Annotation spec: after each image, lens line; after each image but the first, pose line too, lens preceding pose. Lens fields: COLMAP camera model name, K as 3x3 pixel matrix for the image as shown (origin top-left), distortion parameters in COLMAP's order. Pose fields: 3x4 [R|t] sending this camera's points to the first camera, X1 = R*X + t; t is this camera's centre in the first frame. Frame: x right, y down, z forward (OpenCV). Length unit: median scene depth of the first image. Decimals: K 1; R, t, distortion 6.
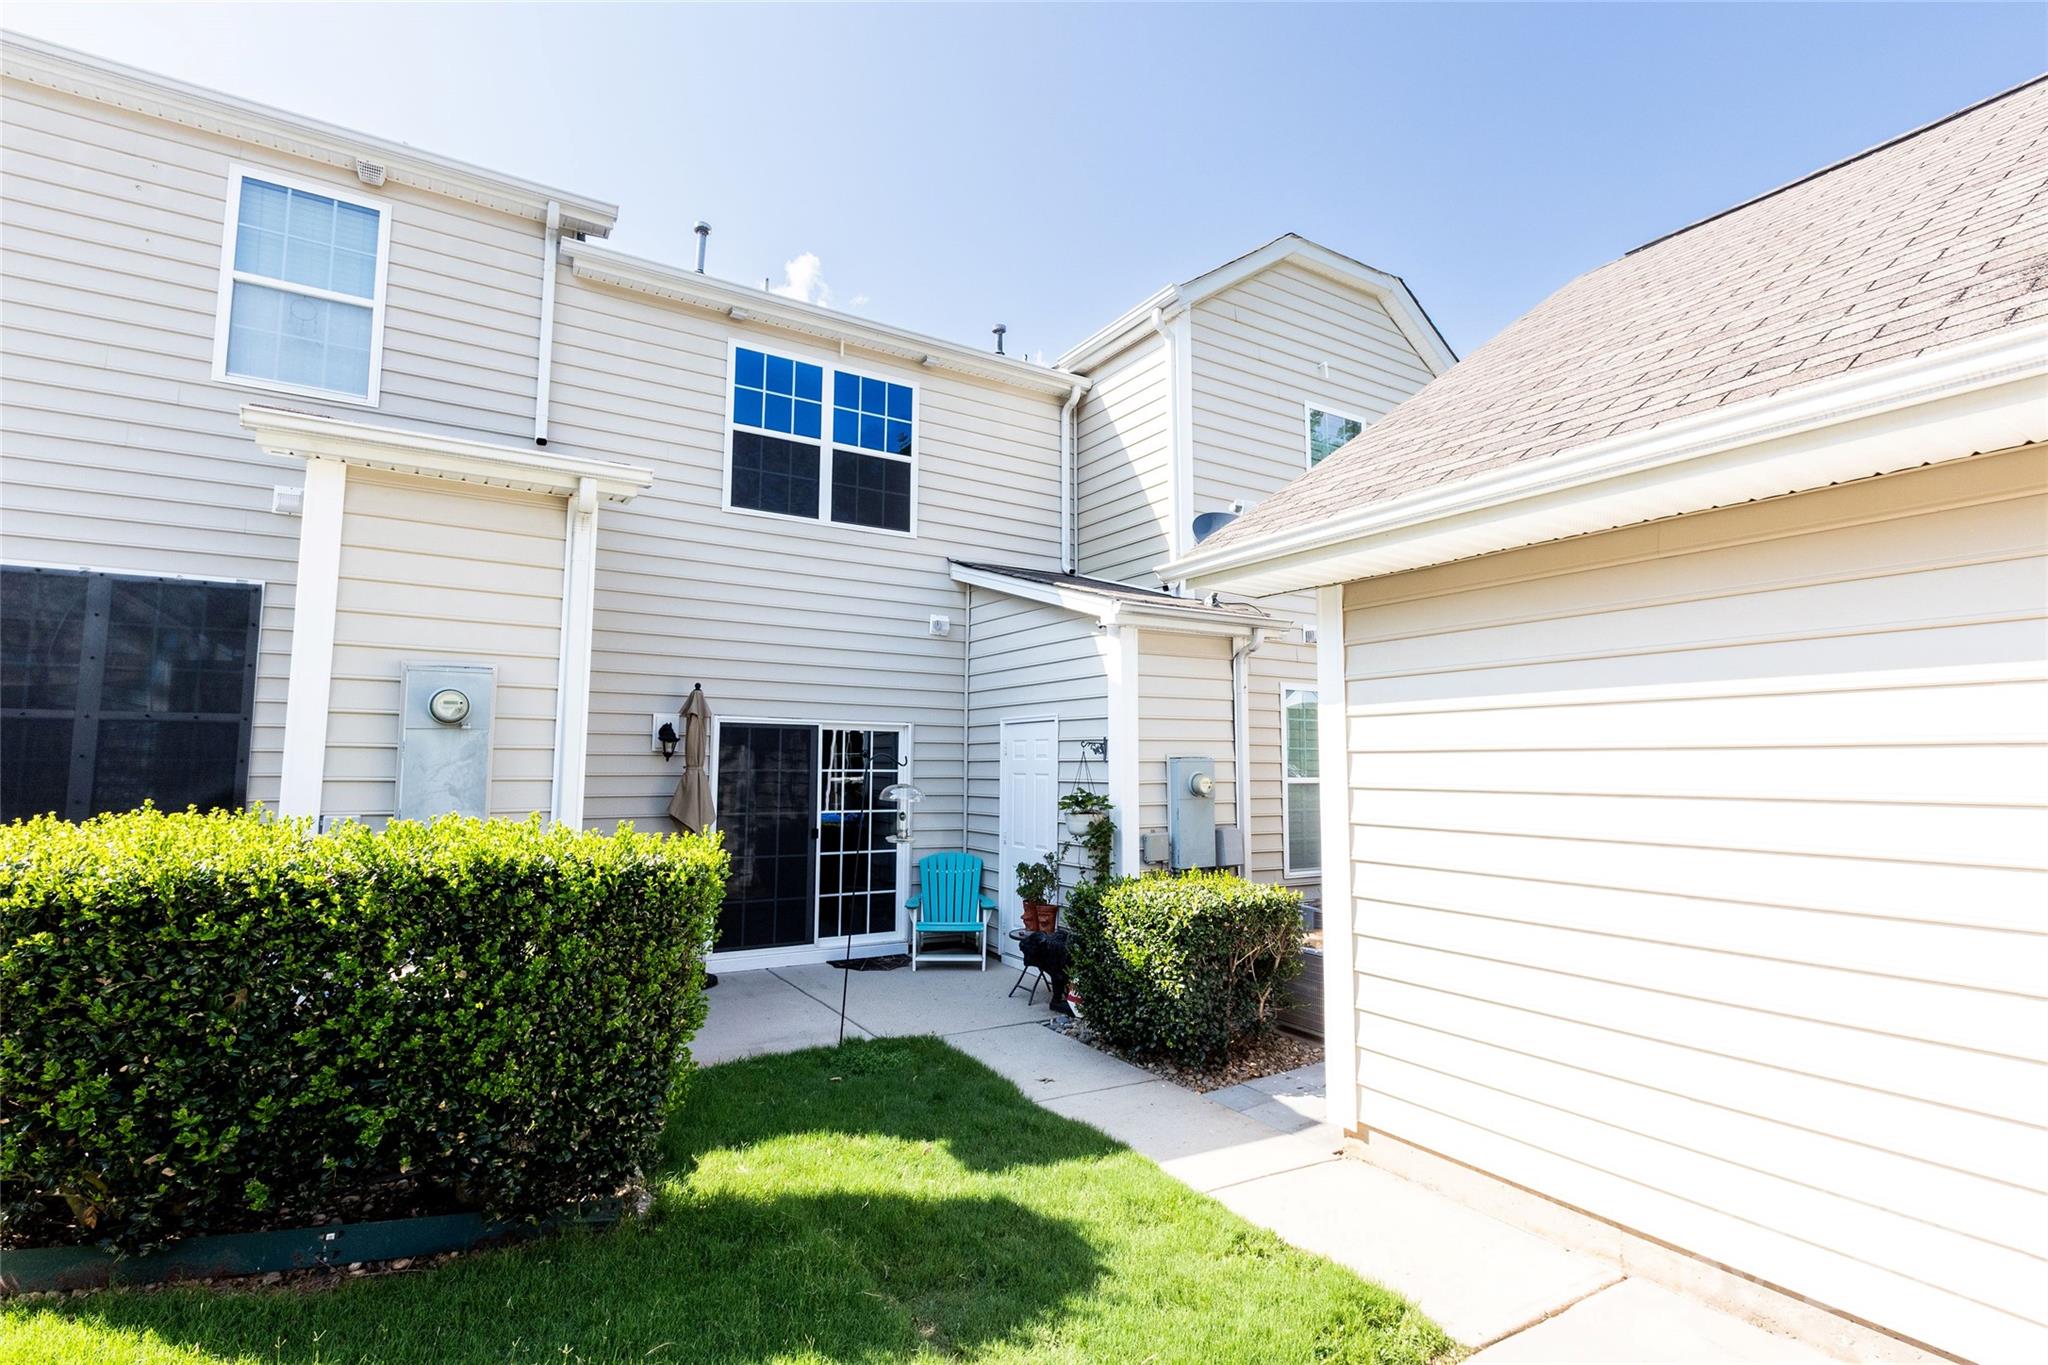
lens RADIAL K [[956.8, 0, 1024.0], [0, 956.8, 682.5], [0, 0, 1]] dist [-0.000756, 0.000047]
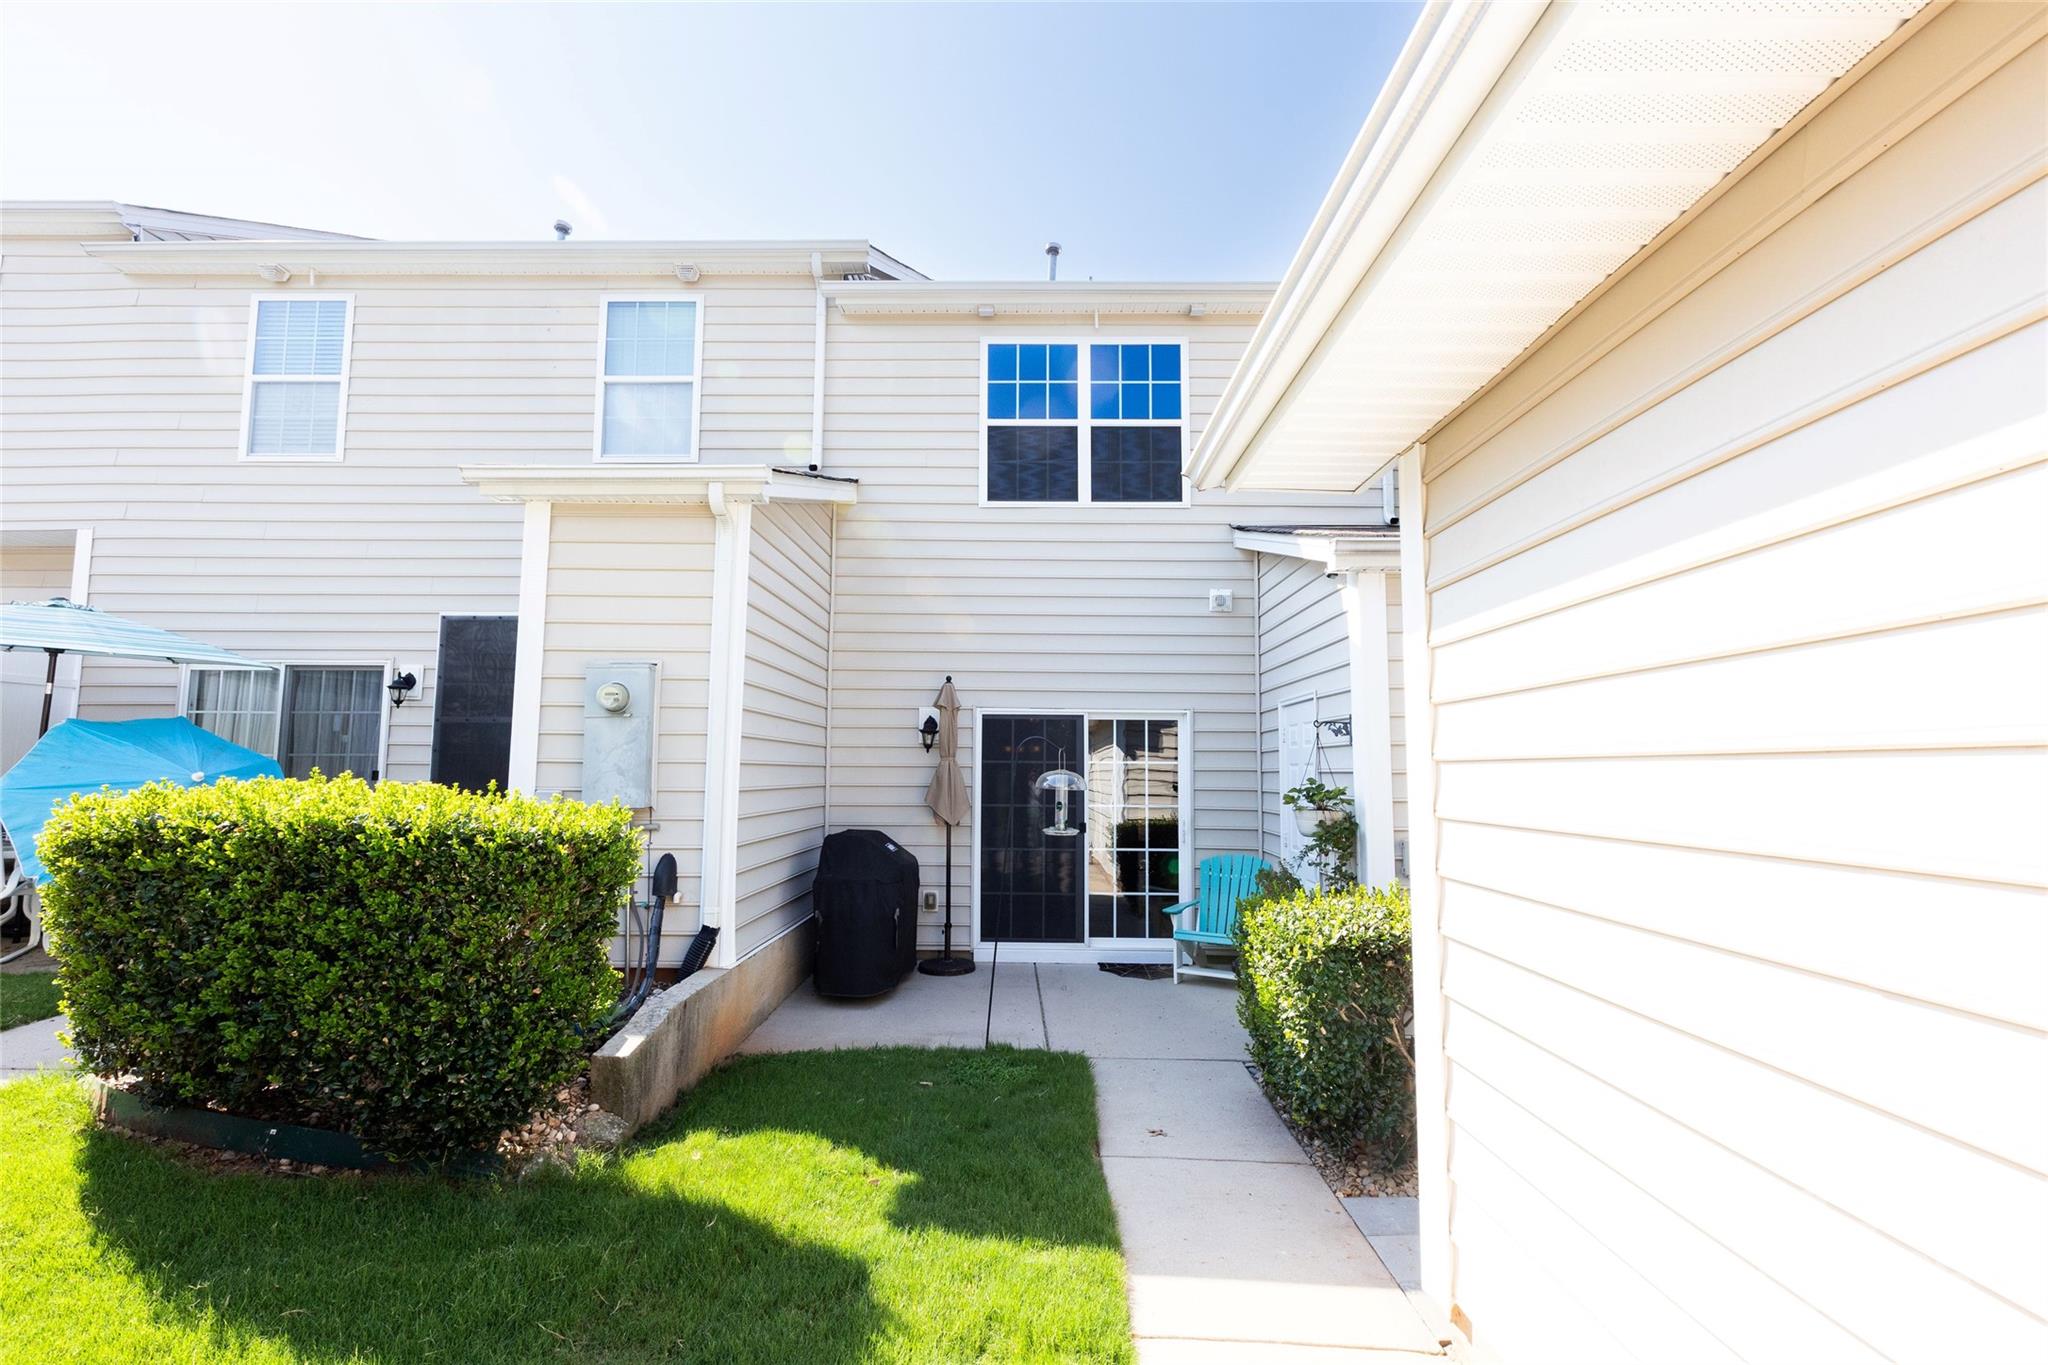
lens RADIAL K [[930.1, 0, 1003.5], [0, 930.1, 690.7], [0, 0, 1]] dist [-0.001638, 0.000124]
pose [[0.841578, -0.047353, -0.538056, 0.227495], [0.046266, 0.998808, -0.015539, 0.032035], [0.538151, -0.011817, 0.842766, 0.176851]]
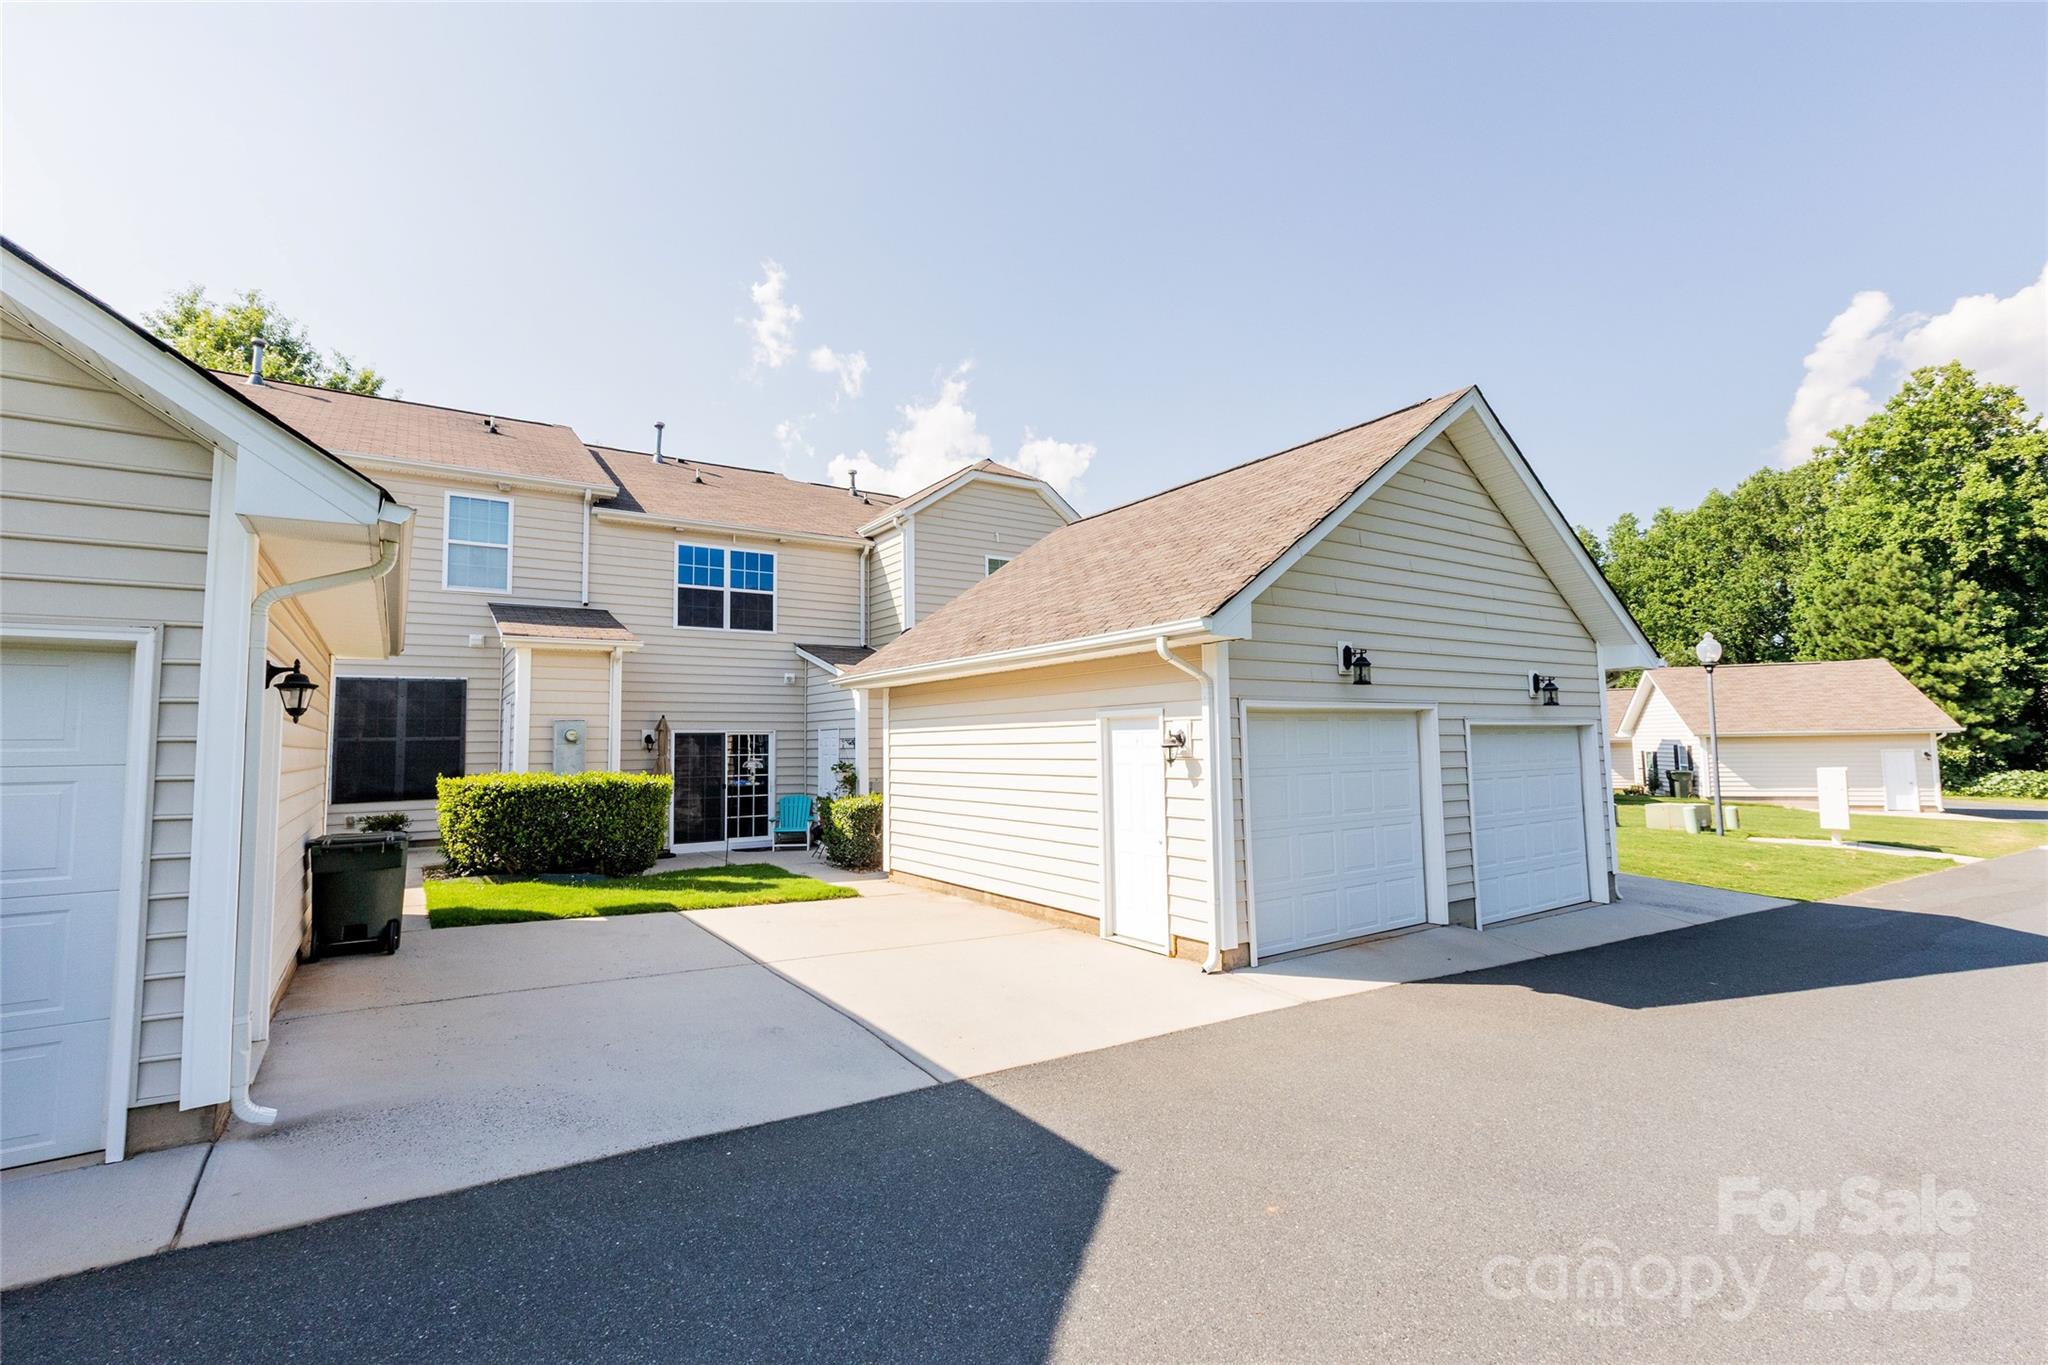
lens RADIAL K [[914.0, 0, 1025.7], [0, 914.0, 676.8], [0, 0, 1]] dist [0.000344, 0.000044]
pose [[0.998589, -0.017396, 0.050174, 0.328217], [0.016670, 0.999750, 0.014870, -0.092327], [-0.050420, -0.014012, 0.998630, -0.964793]]
